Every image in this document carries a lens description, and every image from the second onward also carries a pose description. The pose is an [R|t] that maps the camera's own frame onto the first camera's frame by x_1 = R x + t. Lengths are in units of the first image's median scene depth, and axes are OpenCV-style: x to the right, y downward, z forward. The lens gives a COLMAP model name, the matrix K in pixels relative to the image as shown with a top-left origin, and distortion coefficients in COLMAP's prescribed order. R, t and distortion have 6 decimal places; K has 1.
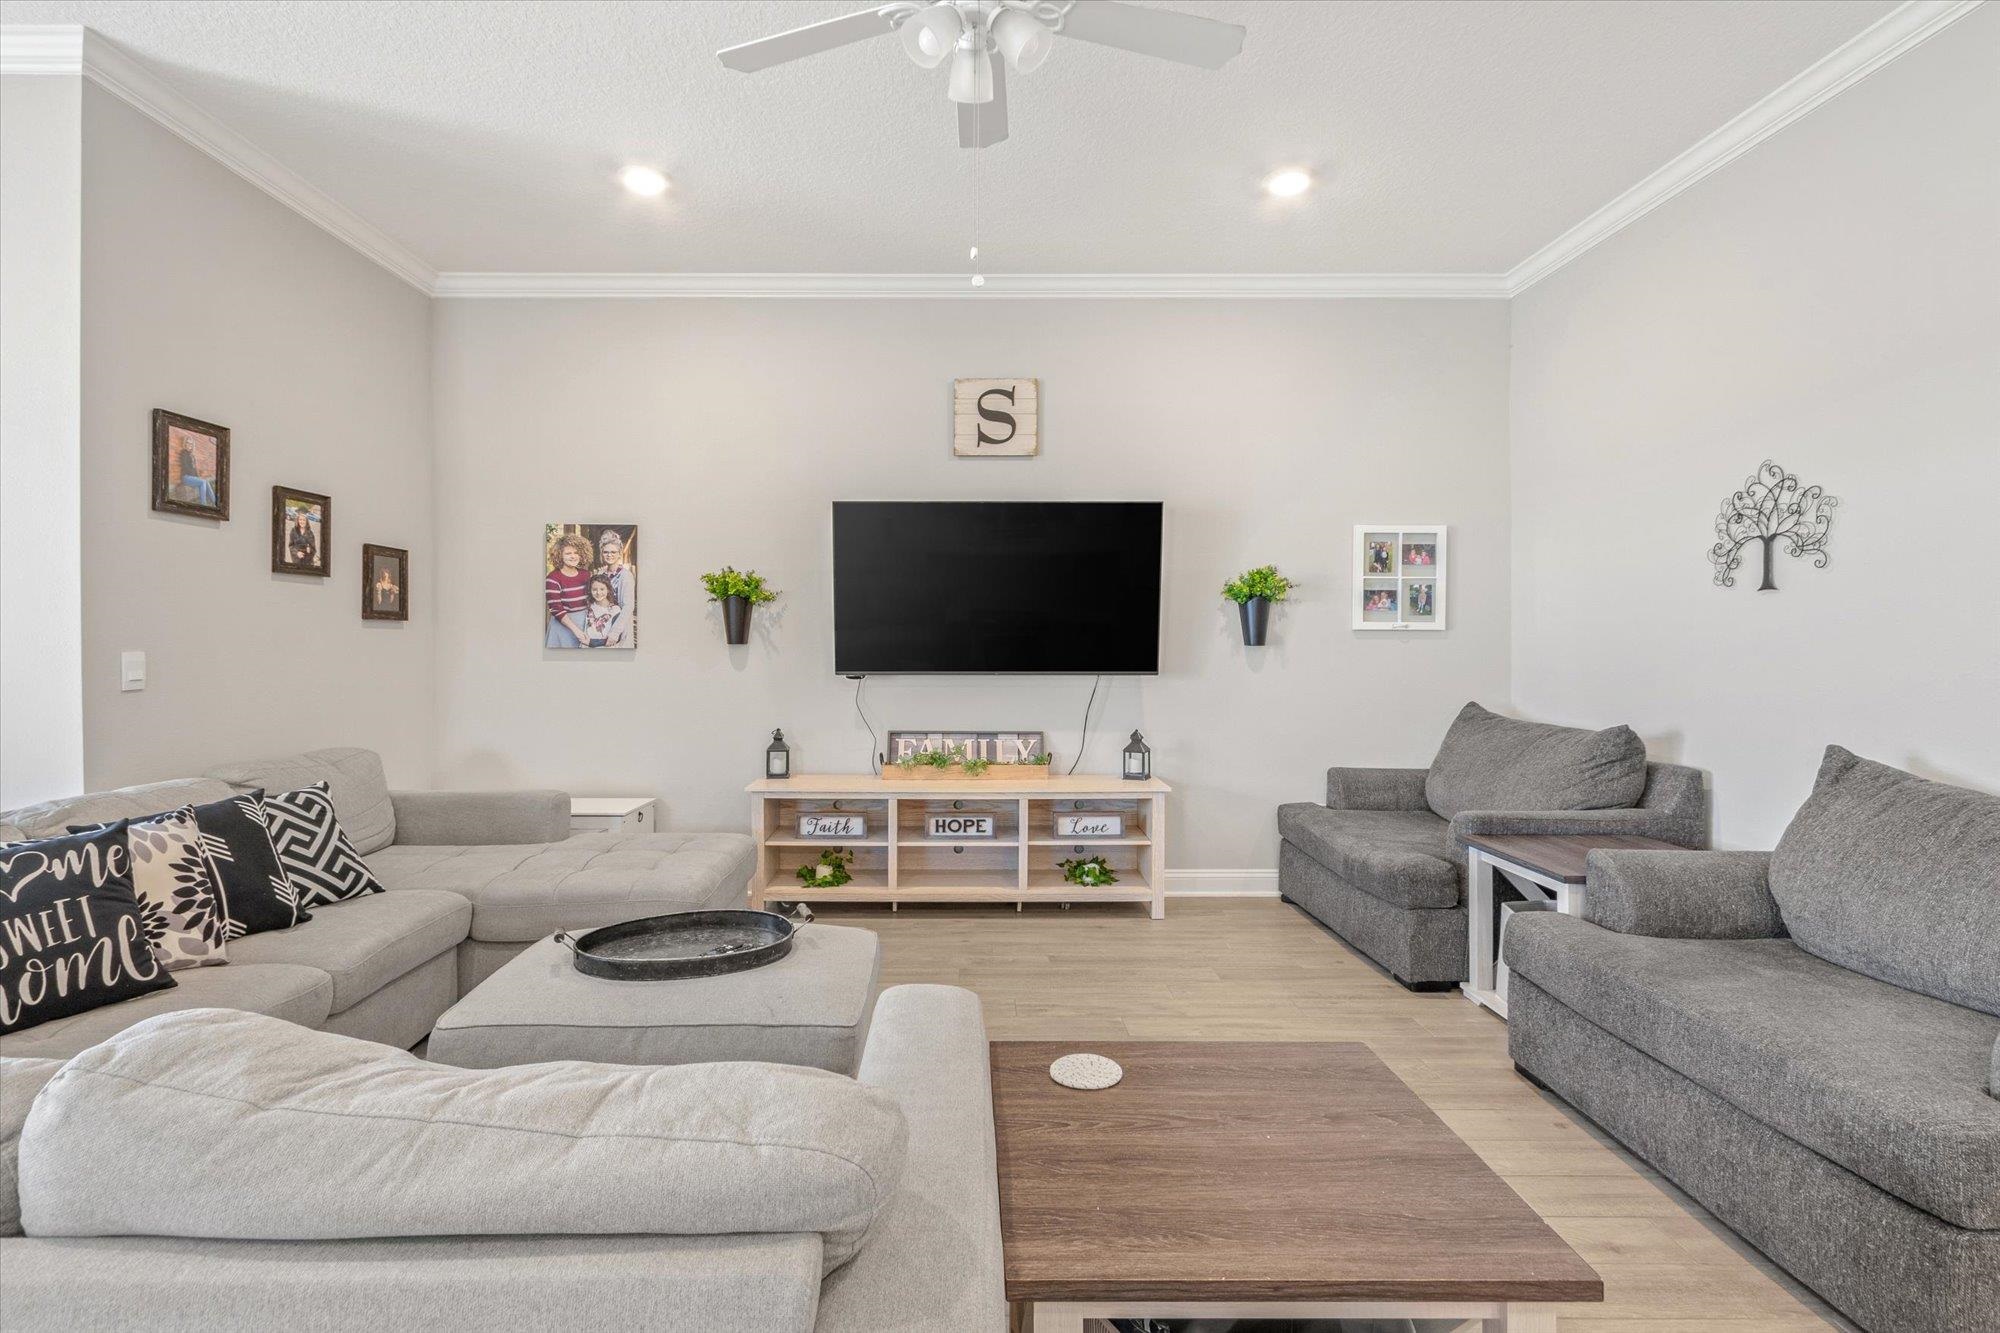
lens RADIAL K [[987.5, 0, 999.5], [0, 987.5, 646.7], [0, 0, 1]] dist [0.001797, 0.001594]
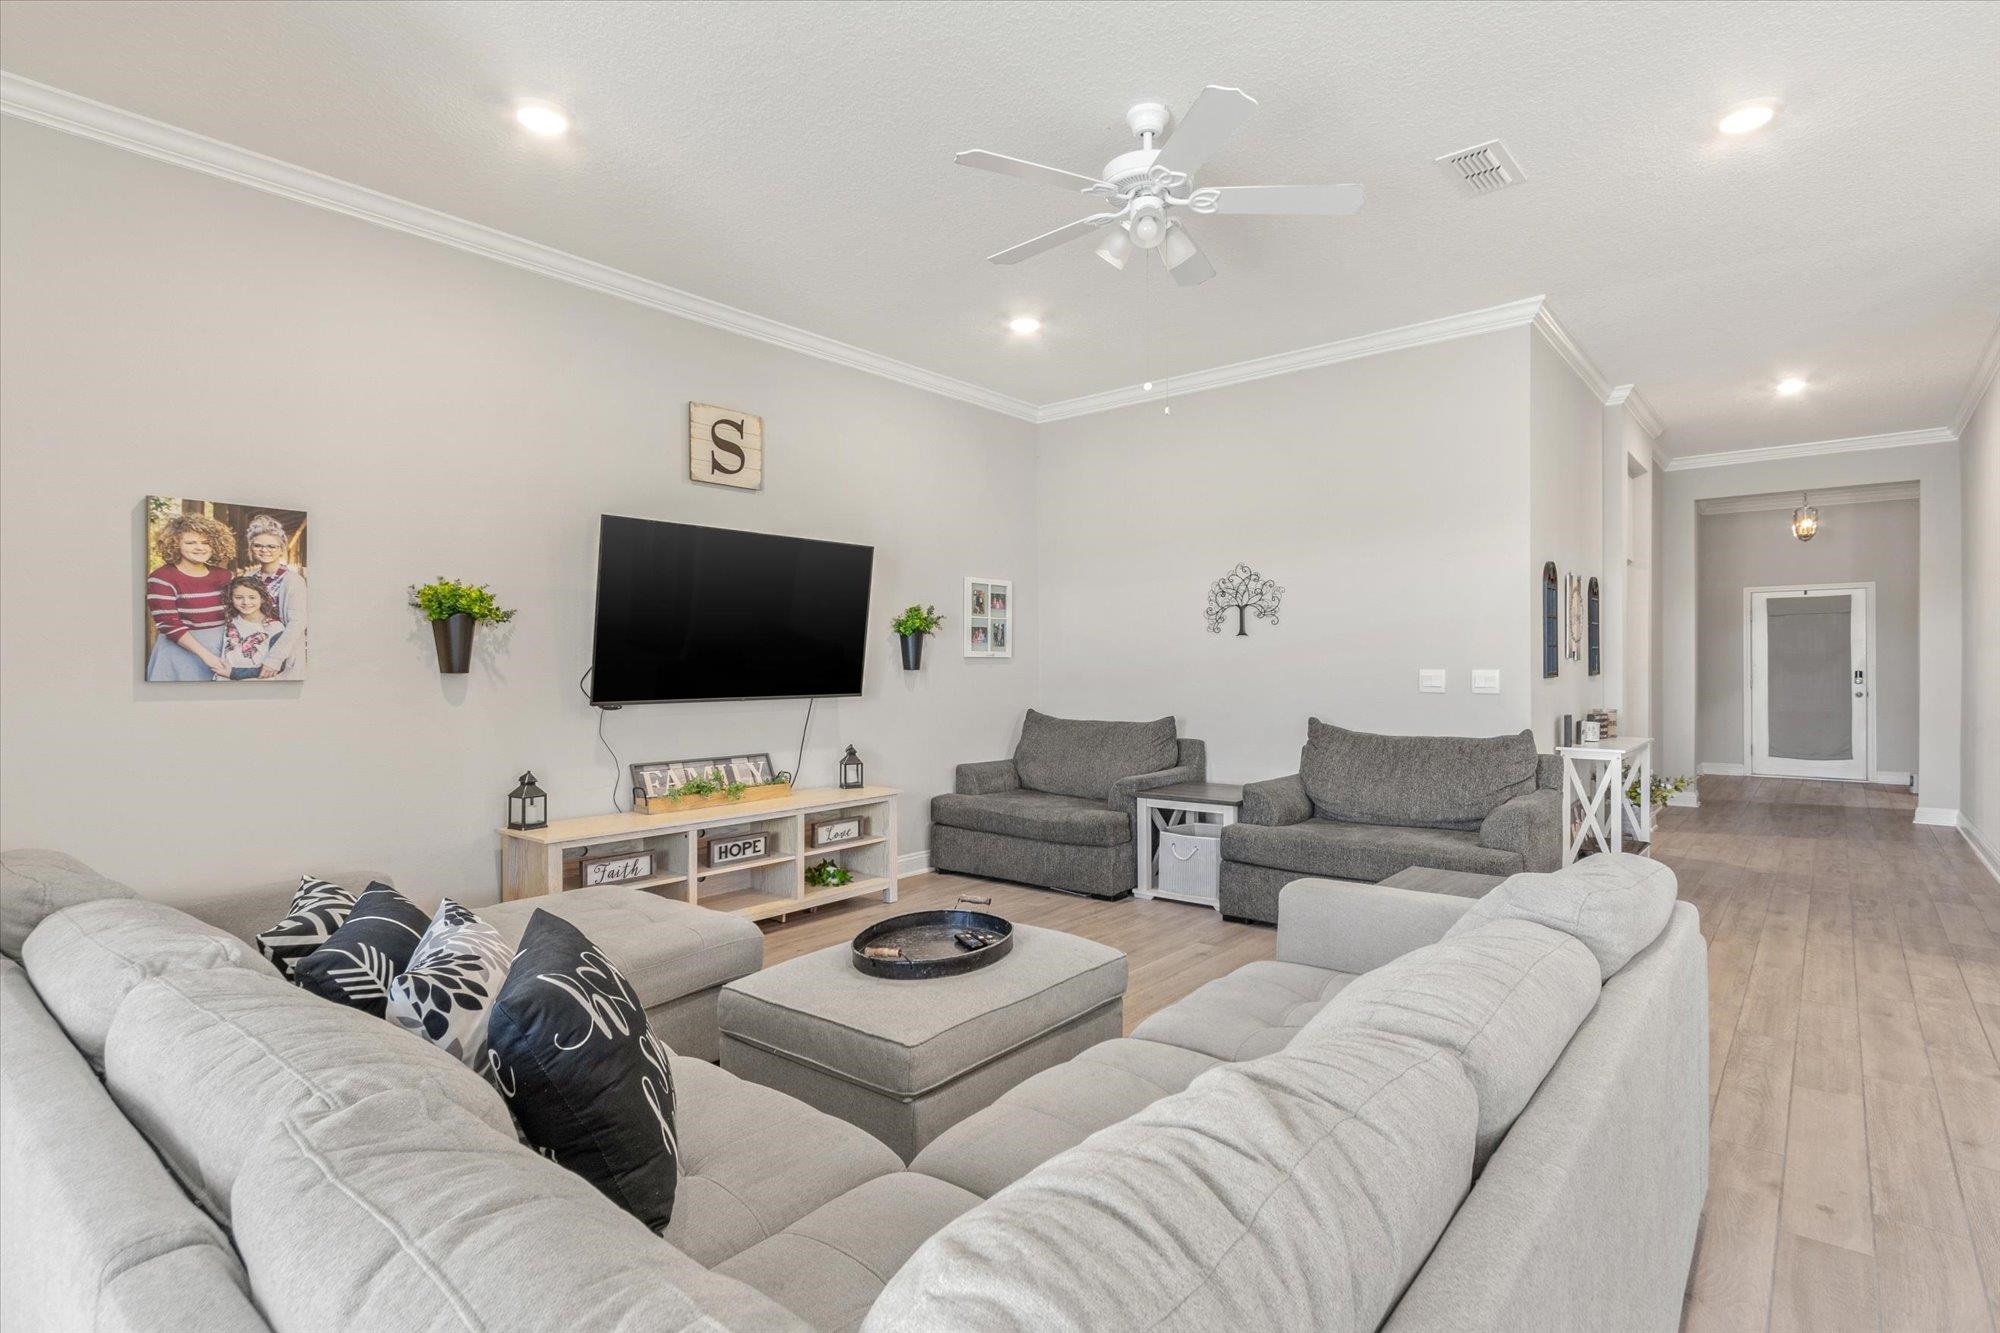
lens RADIAL K [[987.5, 0, 1010.2], [0, 987.5, 673.2], [0, 0, 1]] dist [0.001797, 0.001594]
pose [[0.638221, -0.010209, 0.769786, -0.603560], [0.010476, 0.999935, 0.004576, -0.001426], [-0.769782, 0.005144, 0.638286, 0.127973]]
